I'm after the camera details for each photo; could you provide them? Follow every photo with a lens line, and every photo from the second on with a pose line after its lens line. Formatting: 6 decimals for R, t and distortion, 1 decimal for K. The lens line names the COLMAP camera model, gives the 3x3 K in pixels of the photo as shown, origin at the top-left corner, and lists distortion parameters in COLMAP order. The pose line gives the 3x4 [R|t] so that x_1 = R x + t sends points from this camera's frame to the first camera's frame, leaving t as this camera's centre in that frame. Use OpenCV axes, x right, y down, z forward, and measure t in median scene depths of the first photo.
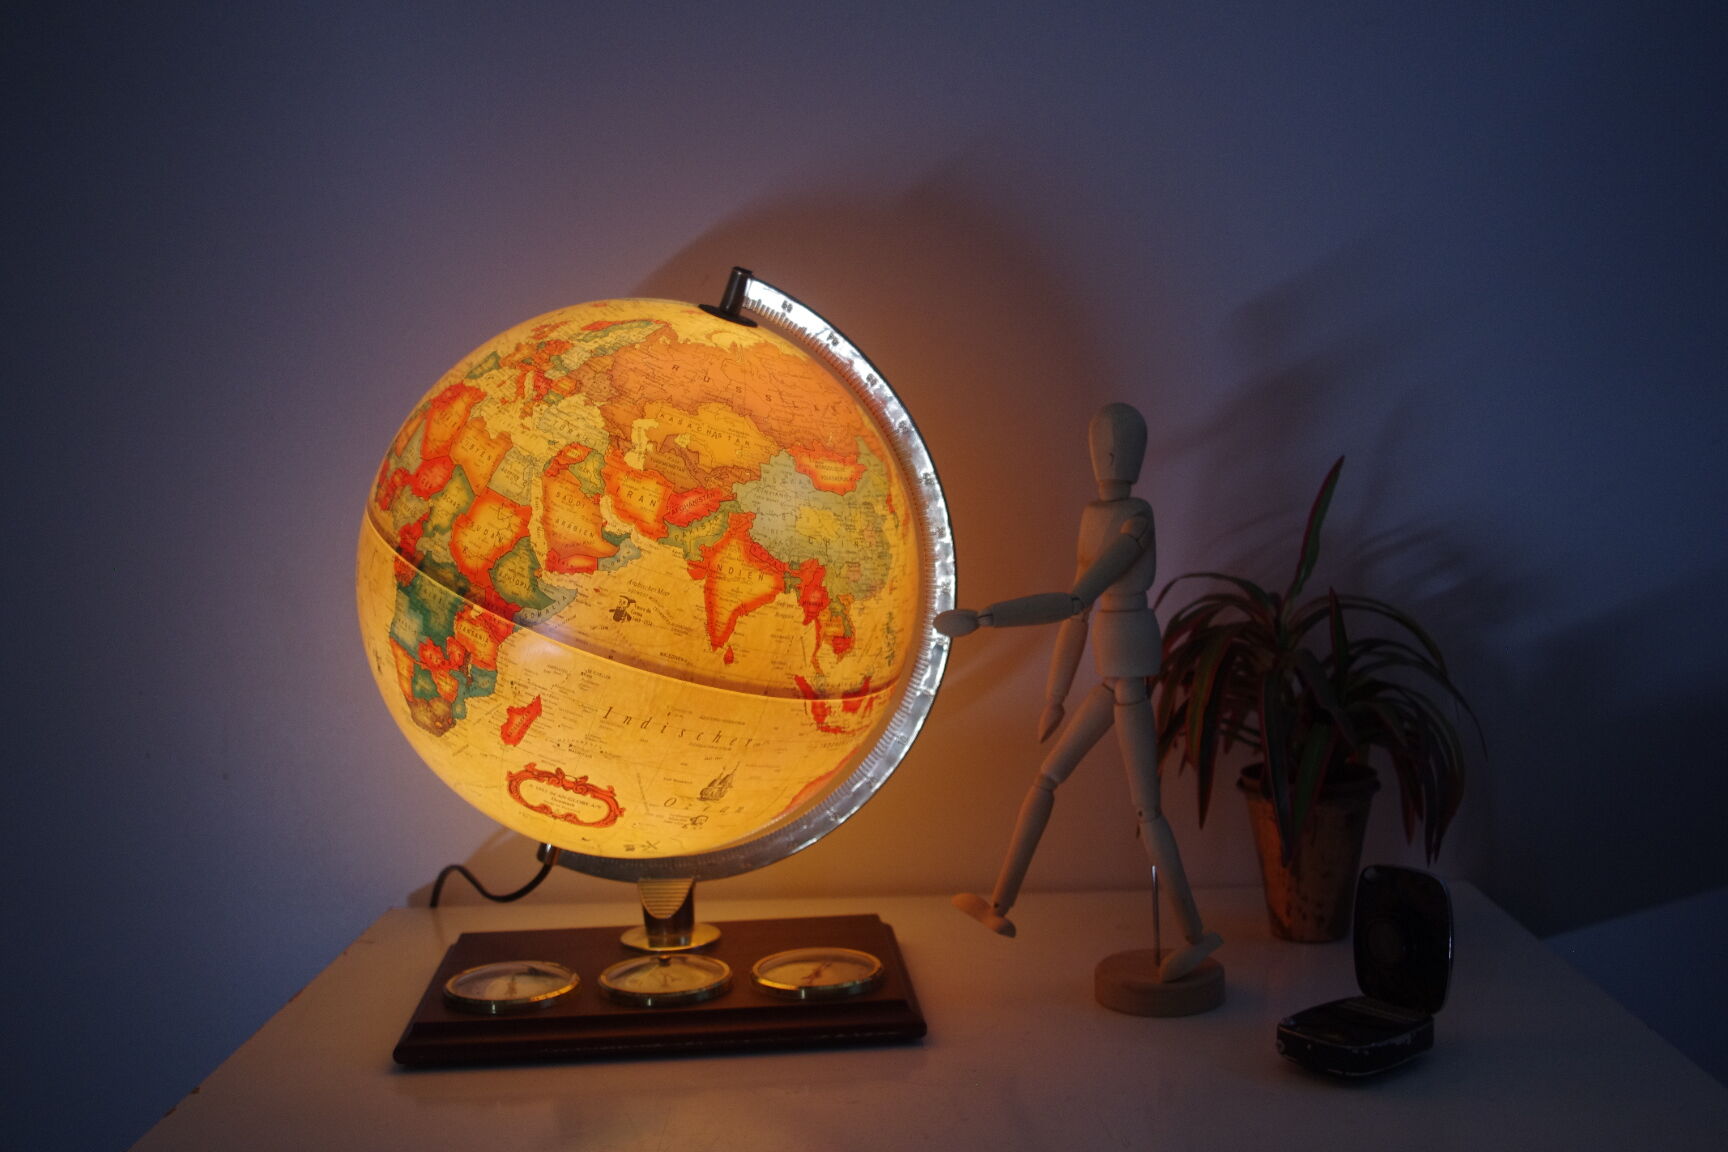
lens RADIAL K [[1736.4, 0, 850.6], [0, 1736.4, 565.1], [0, 0, 1]] dist [-0.052692, 0.000000]
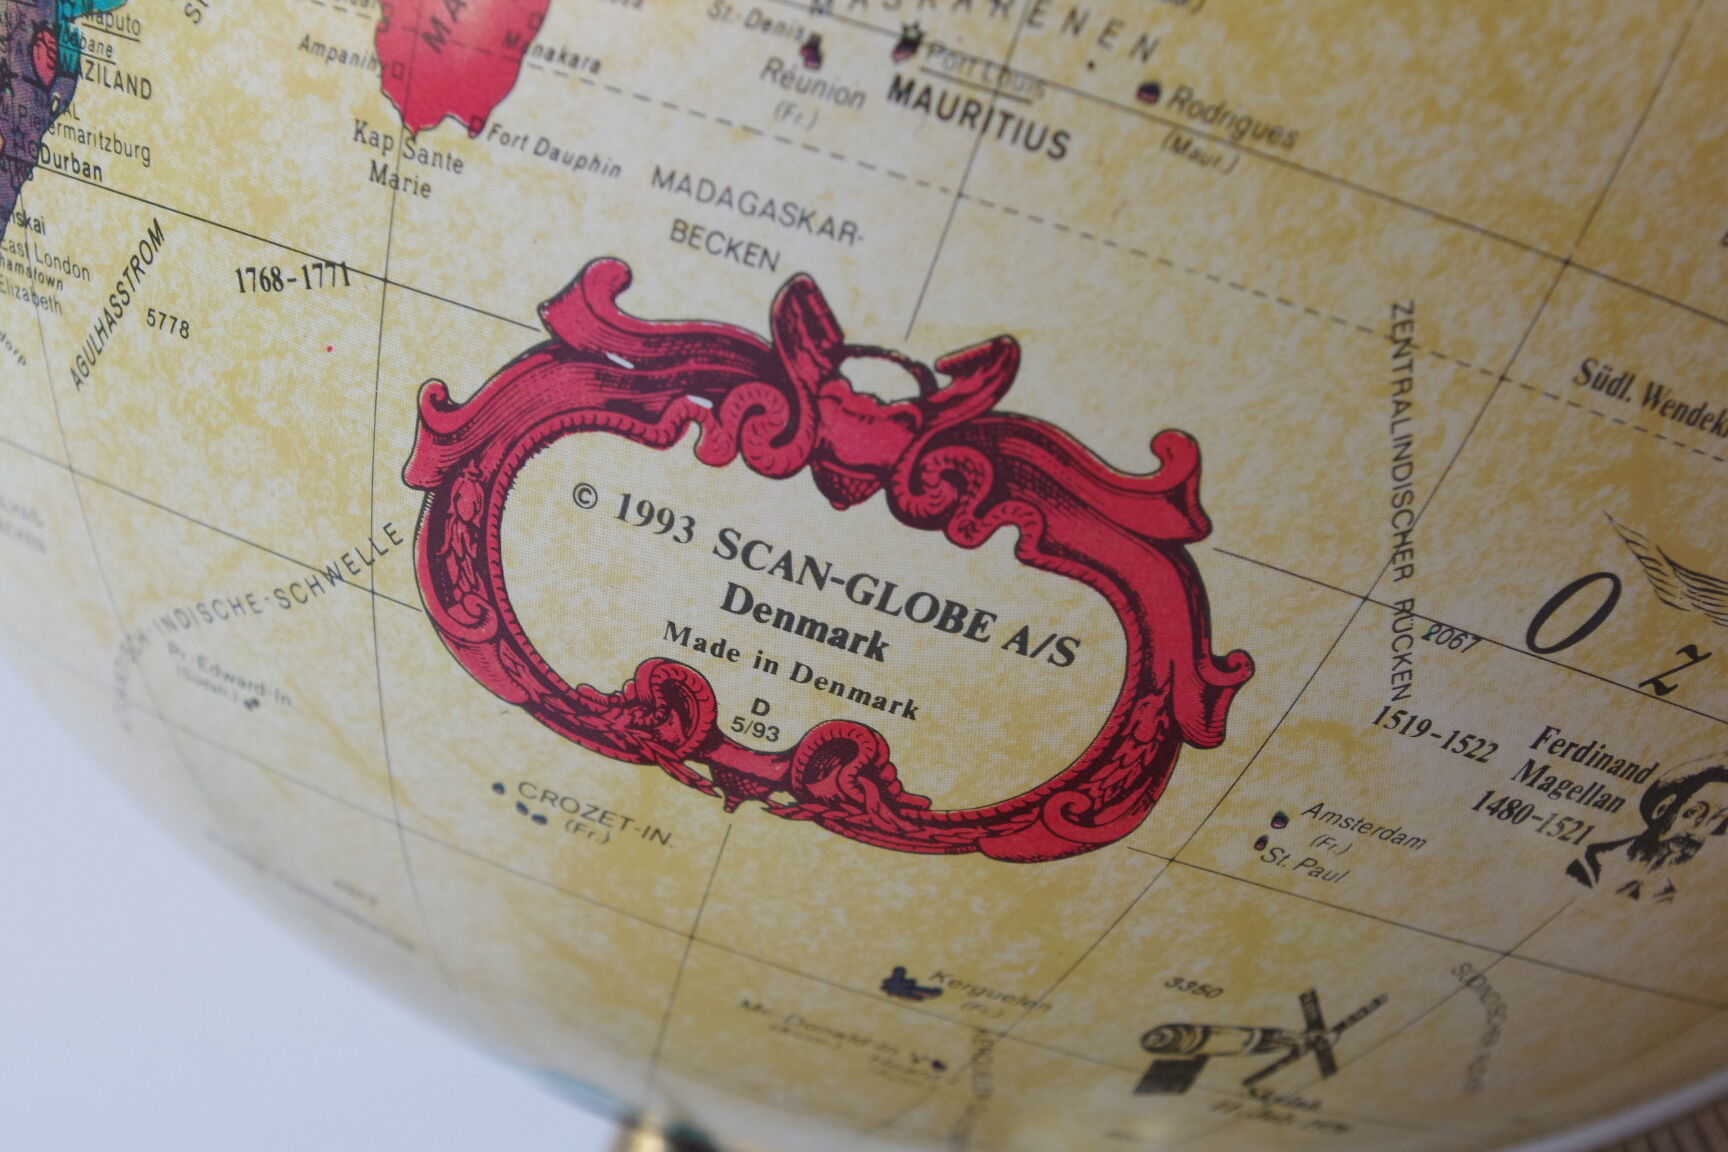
lens RADIAL K [[2534.7, 0, 861.3], [0, 2534.7, 580.6], [0, 0, 1]] dist [-0.025830, 0.000000]
pose [[0.998833, -0.012410, -0.046671, -0.154819], [0.002399, 0.977978, -0.208693, 0.180155], [0.048233, 0.208337, 0.976867, 0.813856]]
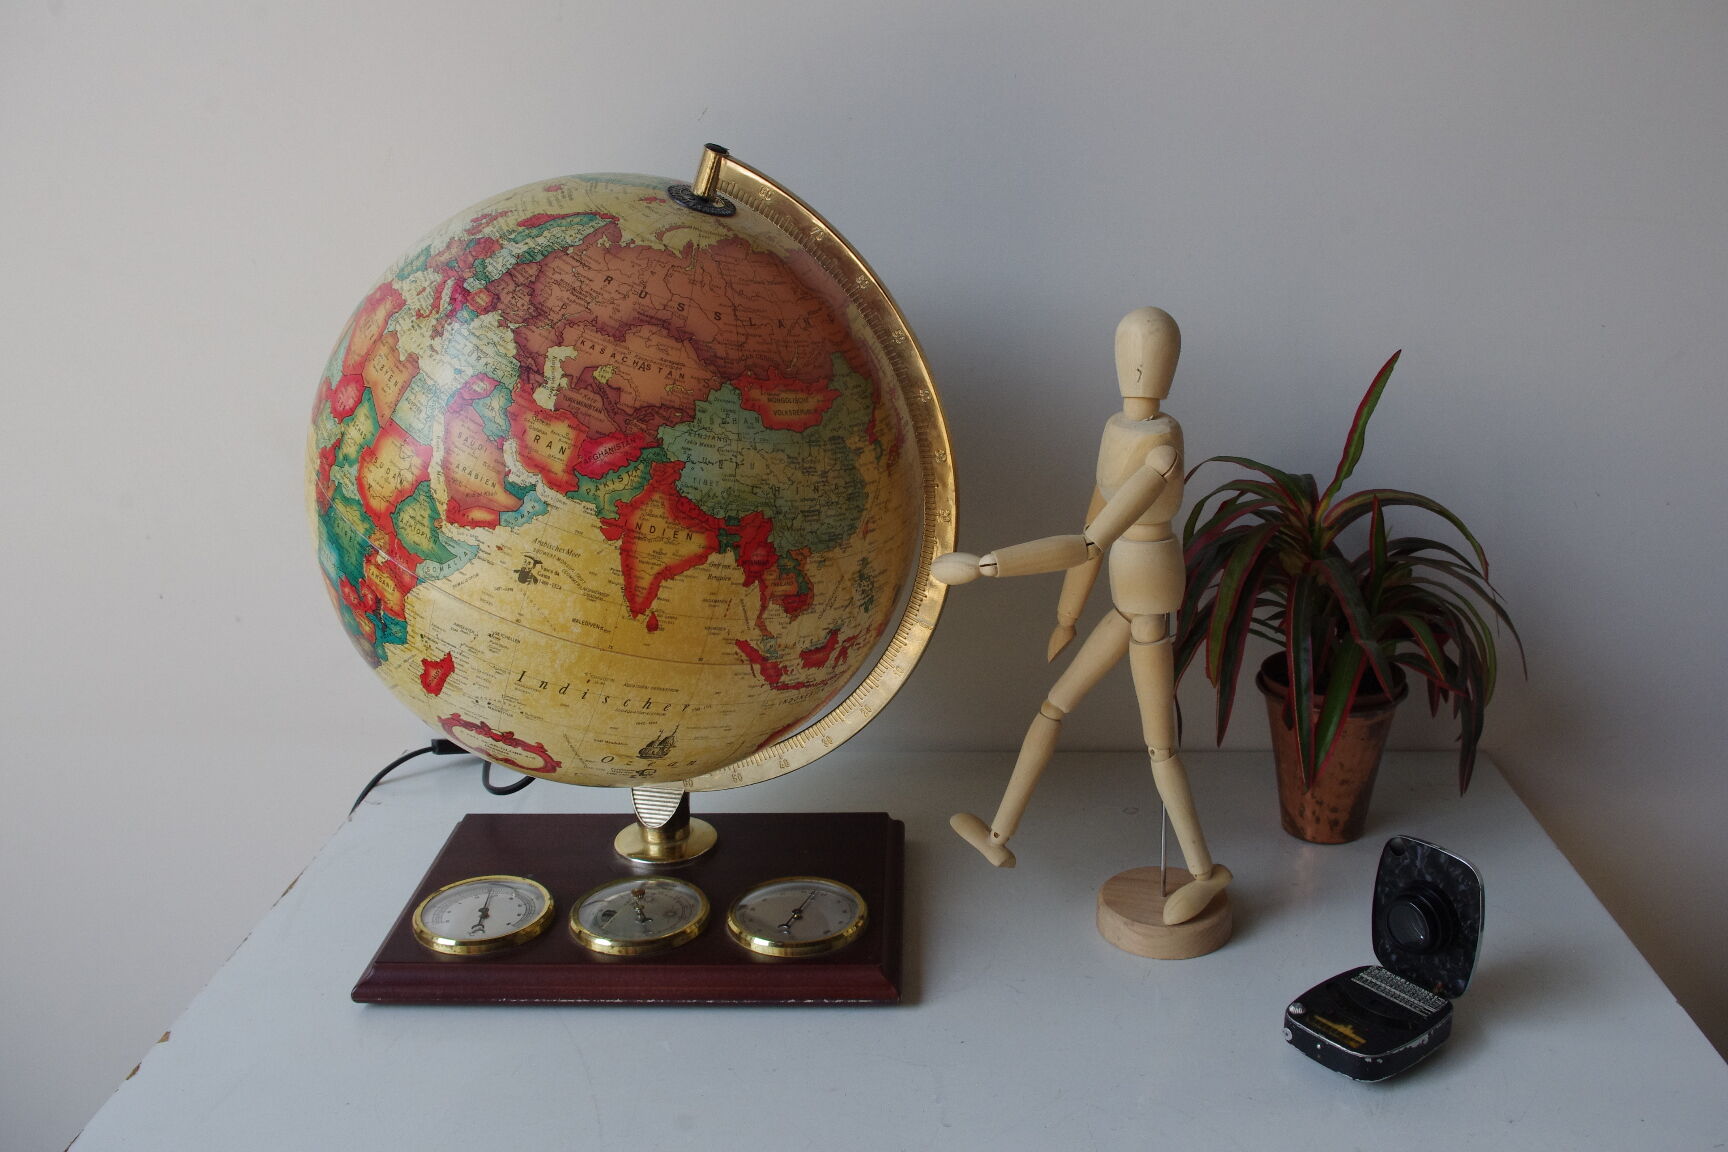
lens RADIAL K [[1544.5, 0, 878.7], [0, 1544.5, 566.5], [0, 0, 1]] dist [-0.097522, 0.070093]
pose [[0.988064, 0.060880, -0.141502, 0.149141], [-0.030817, 0.978140, 0.205650, -0.137108], [0.150928, -0.198835, 0.968342, 0.260033]]
